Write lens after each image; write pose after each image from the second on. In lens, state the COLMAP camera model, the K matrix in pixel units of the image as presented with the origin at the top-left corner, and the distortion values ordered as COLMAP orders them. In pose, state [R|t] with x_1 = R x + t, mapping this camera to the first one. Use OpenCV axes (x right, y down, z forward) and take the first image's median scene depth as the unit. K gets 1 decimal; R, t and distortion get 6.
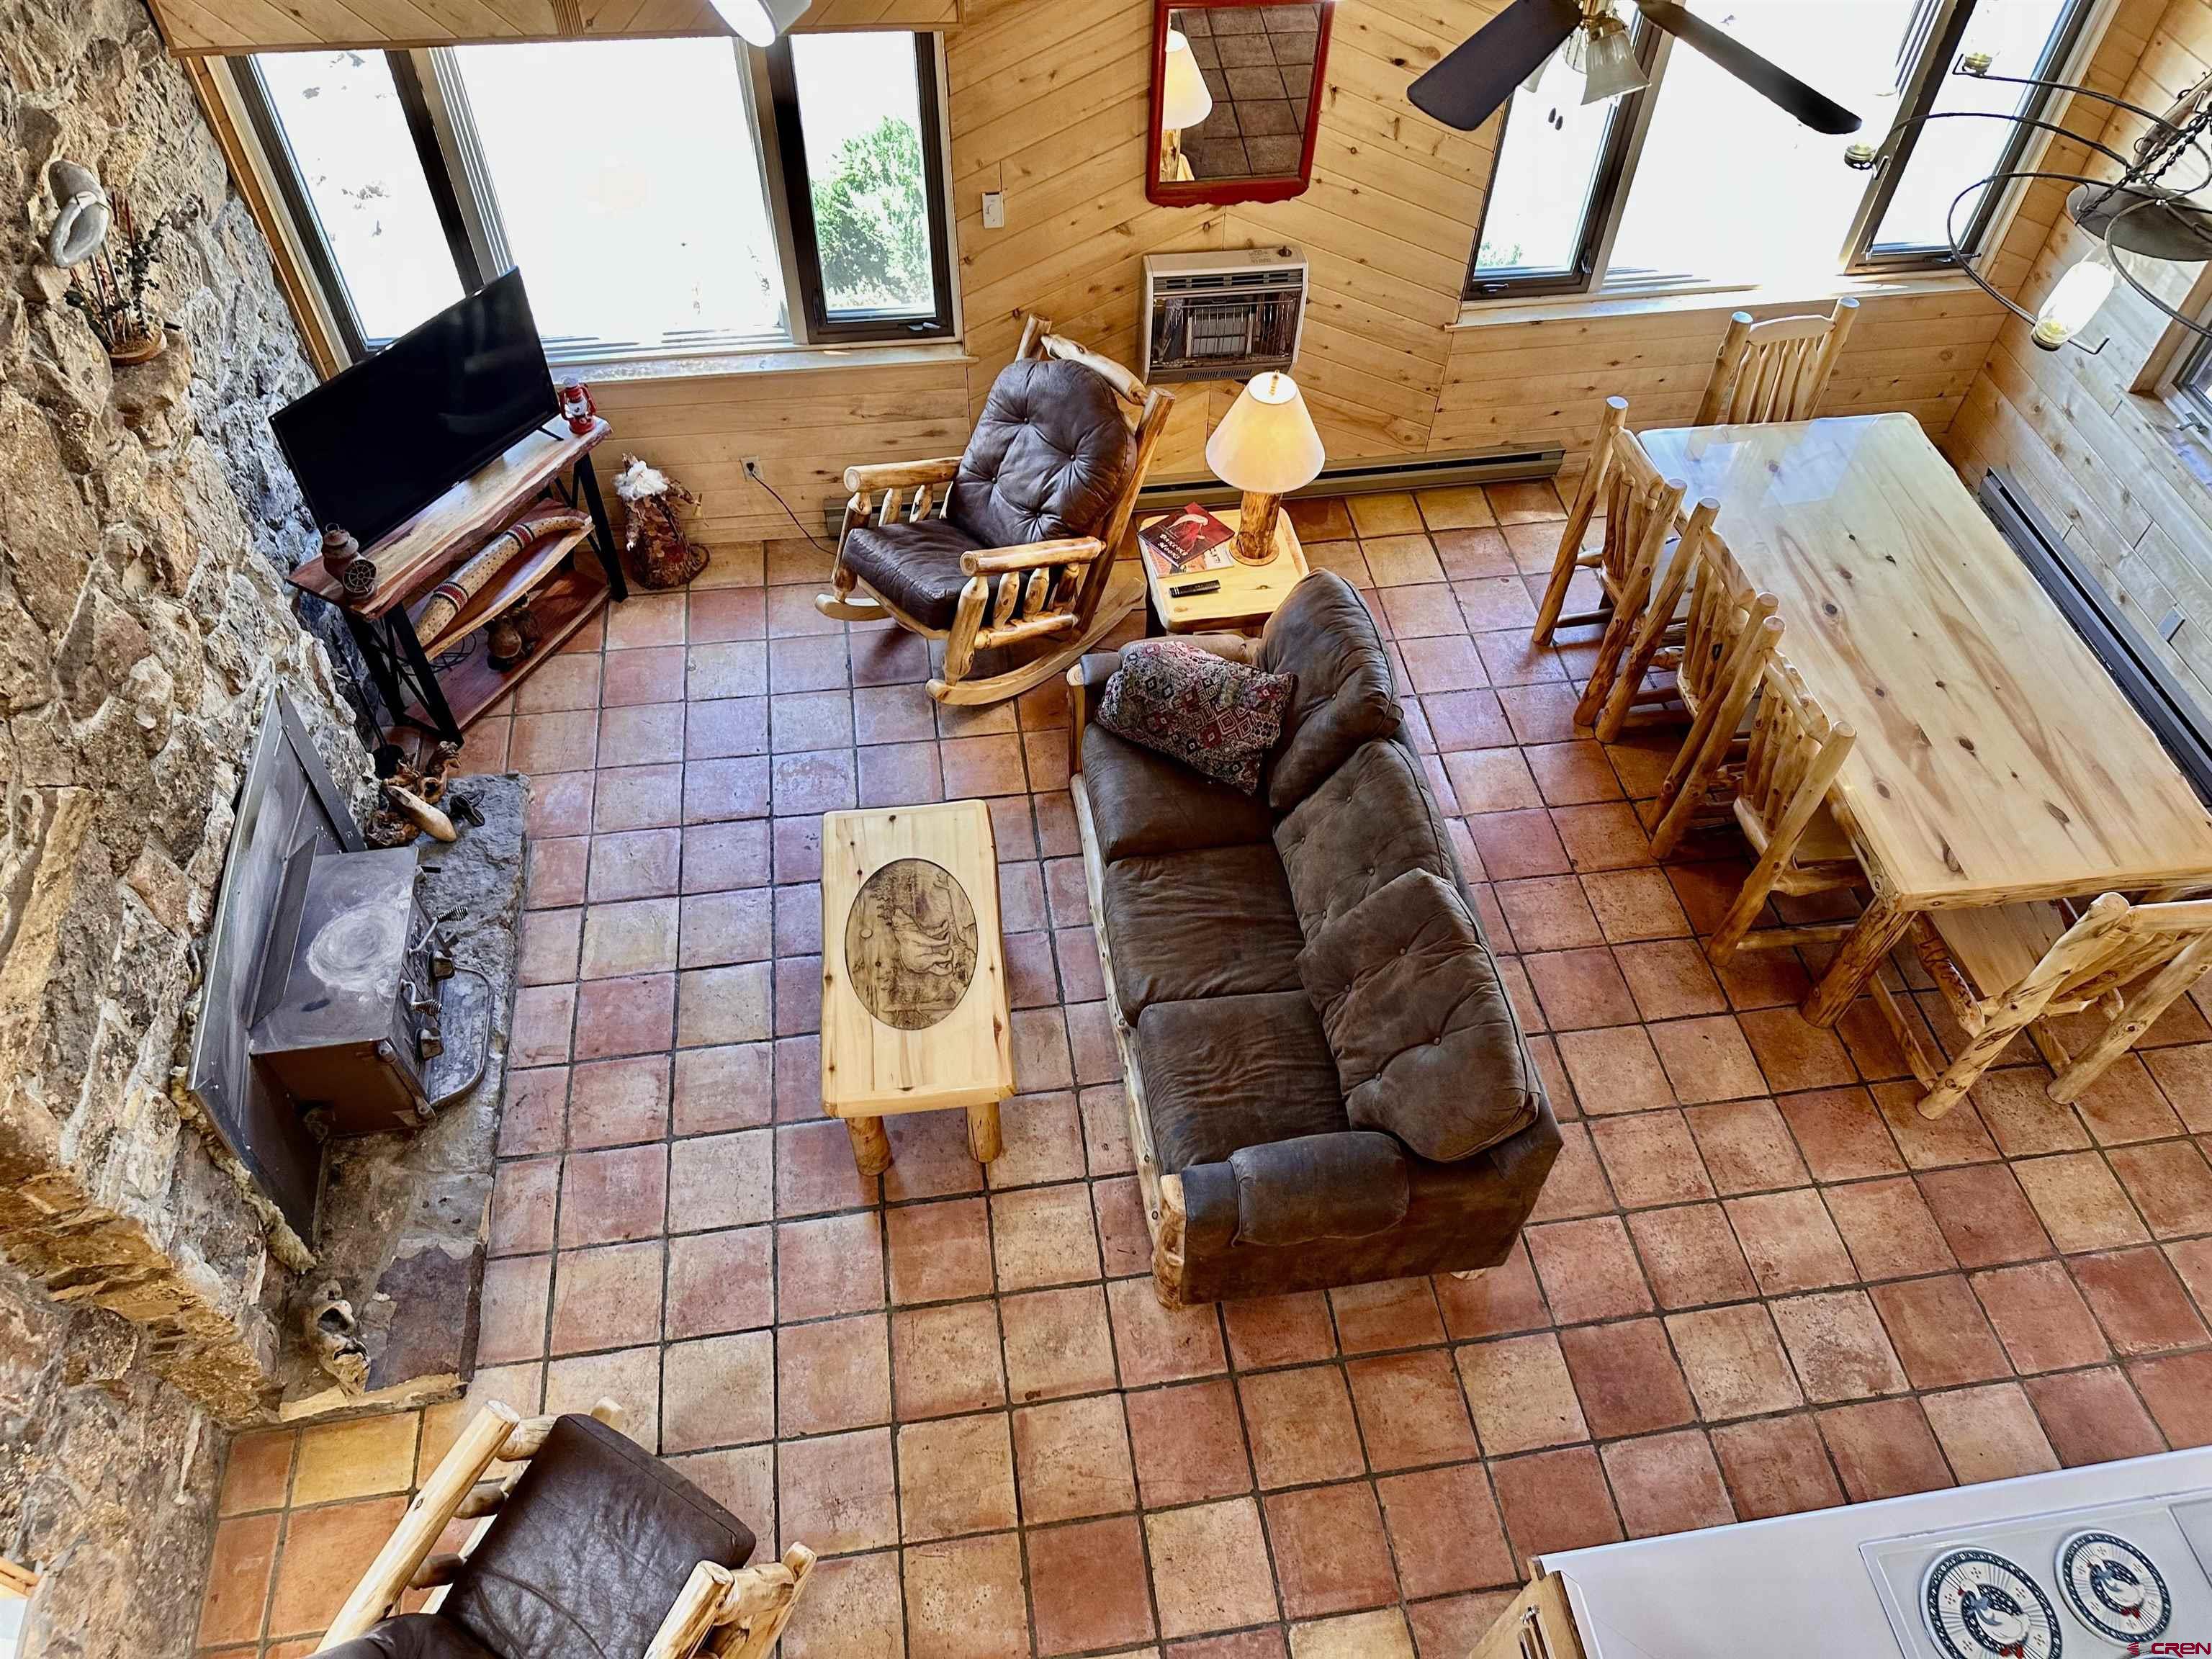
lens RADIAL K [[1558.8, 0, 1128.7], [0, 1558.8, 845.4], [0, 0, 1]] dist [0.034392, -0.052247]
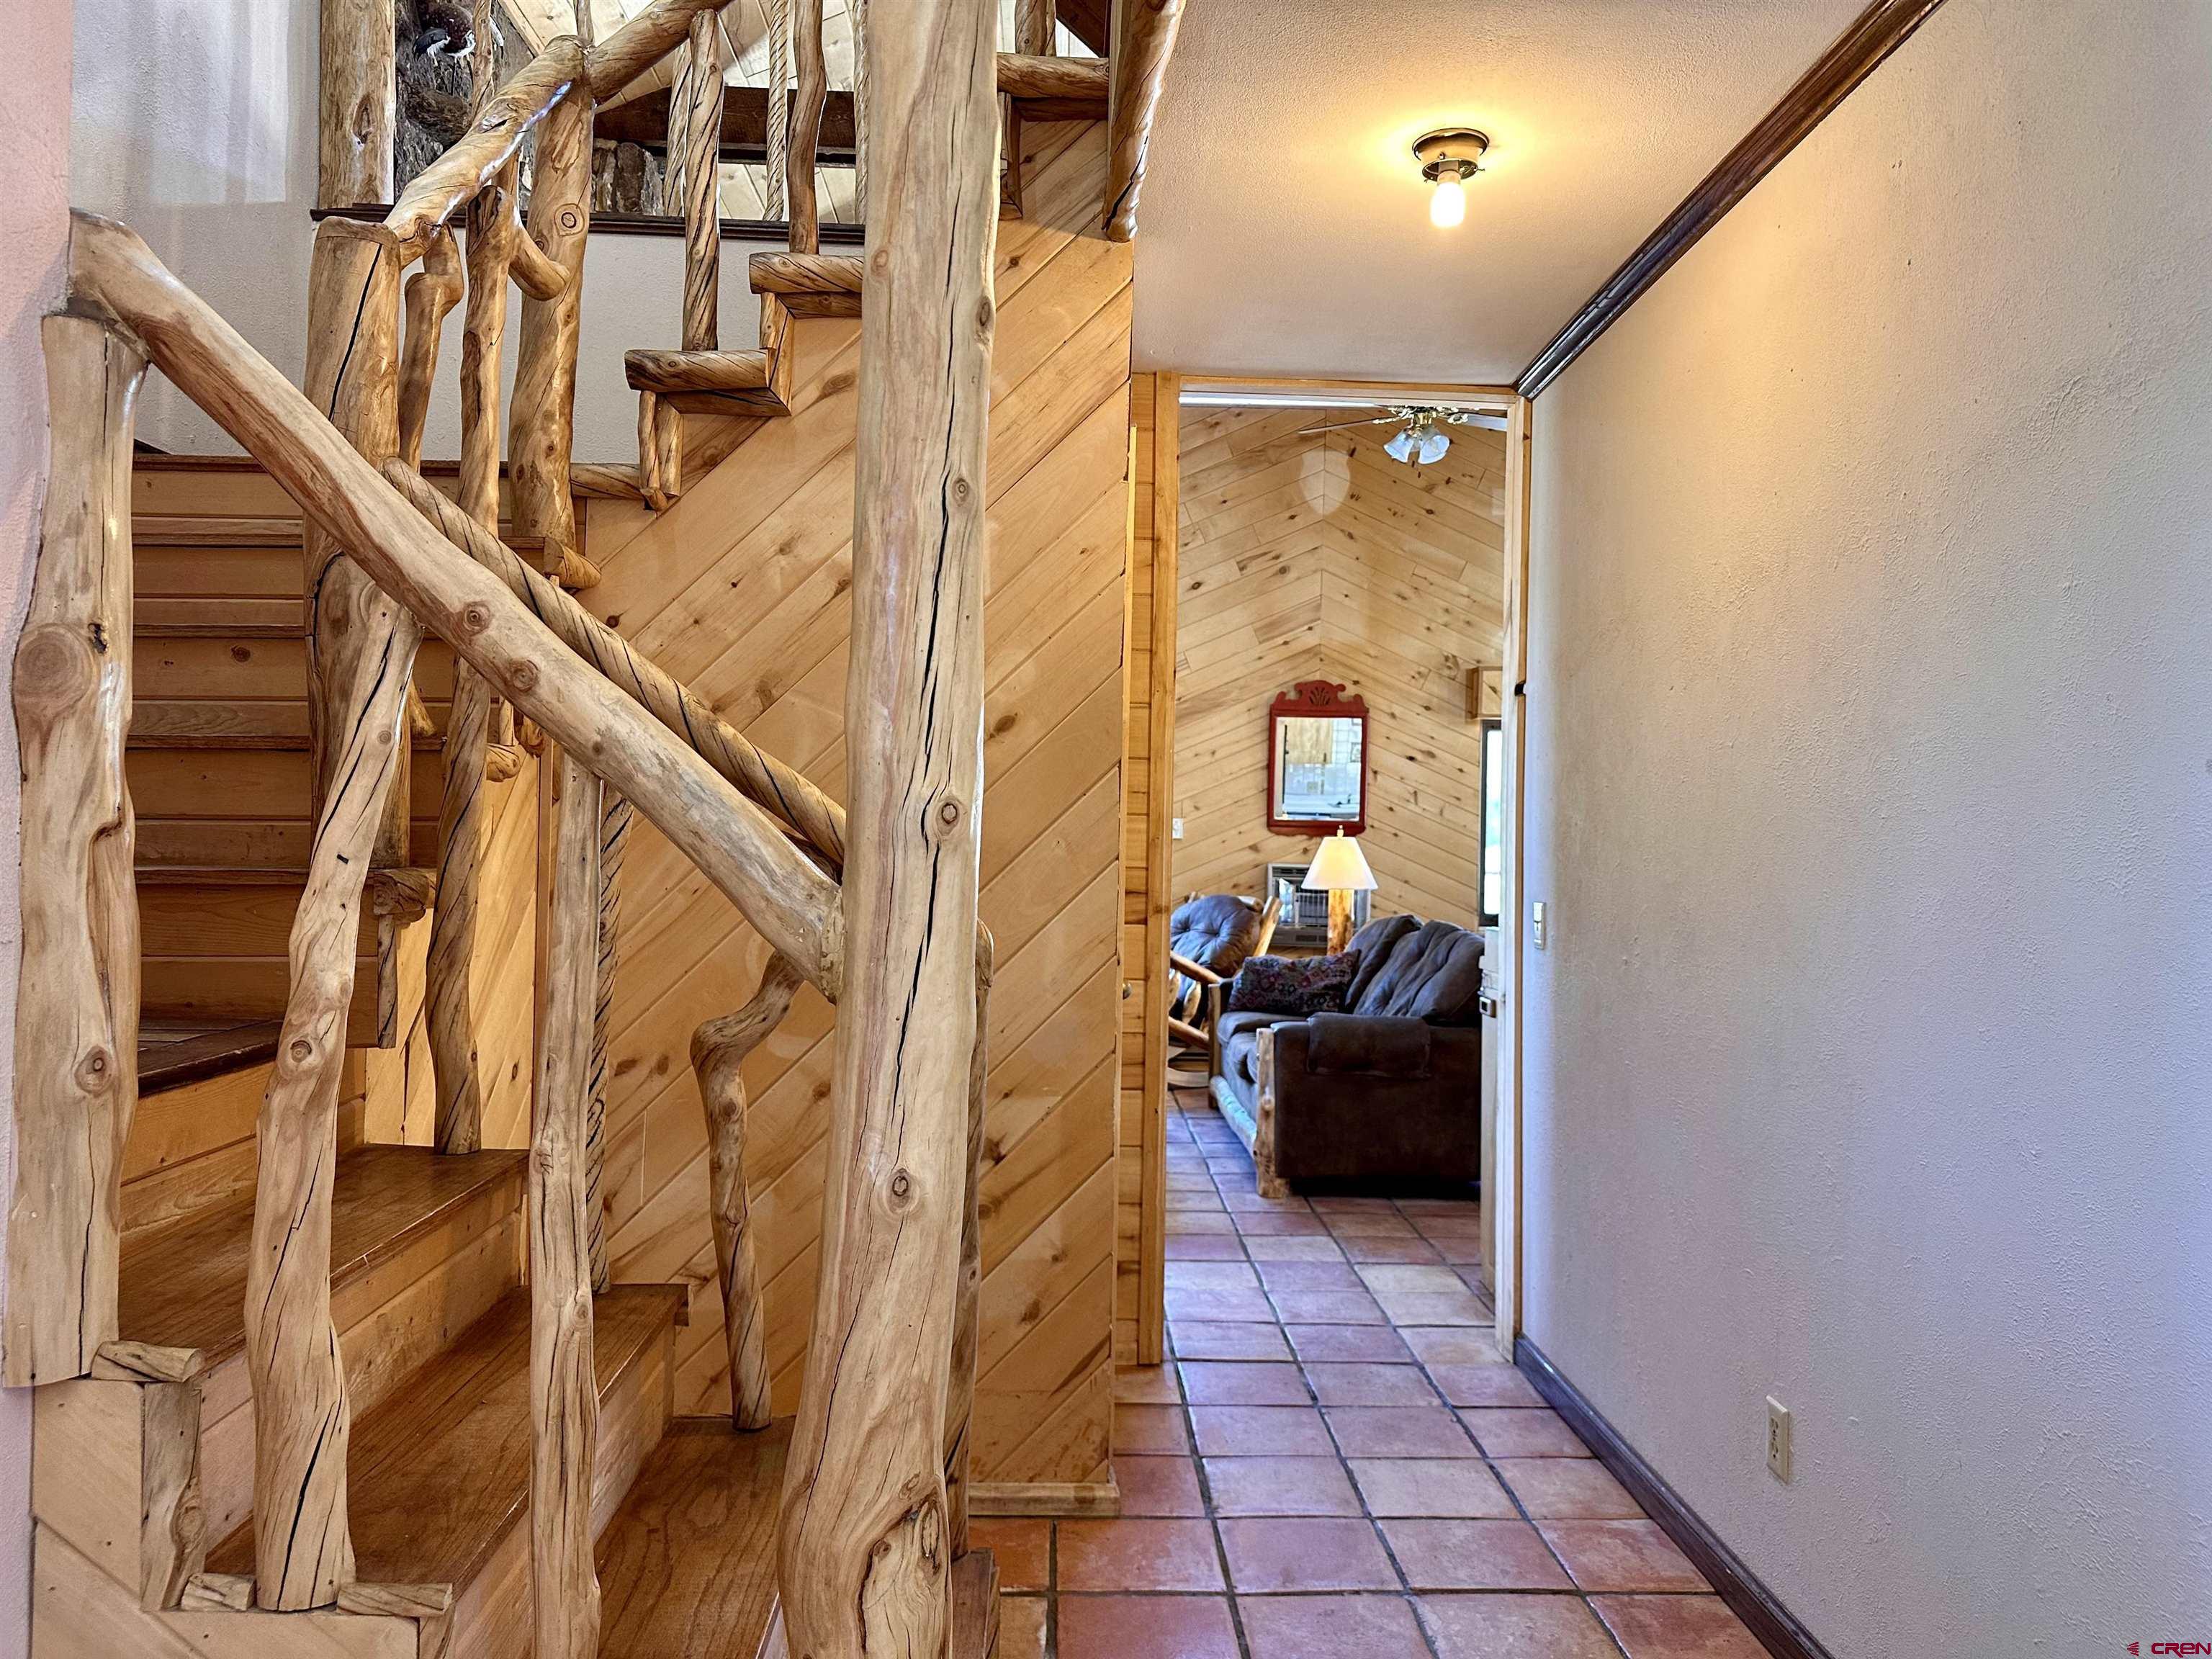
lens RADIAL K [[1558.8, 0, 1085.7], [0, 1558.8, 824.9], [0, 0, 1]] dist [0.034392, -0.052247]
pose [[0.990875, -0.014199, -0.134036, 0.044953], [-0.097084, 0.614635, -0.782814, 0.962787], [0.093498, 0.788684, 0.607648, -0.039481]]
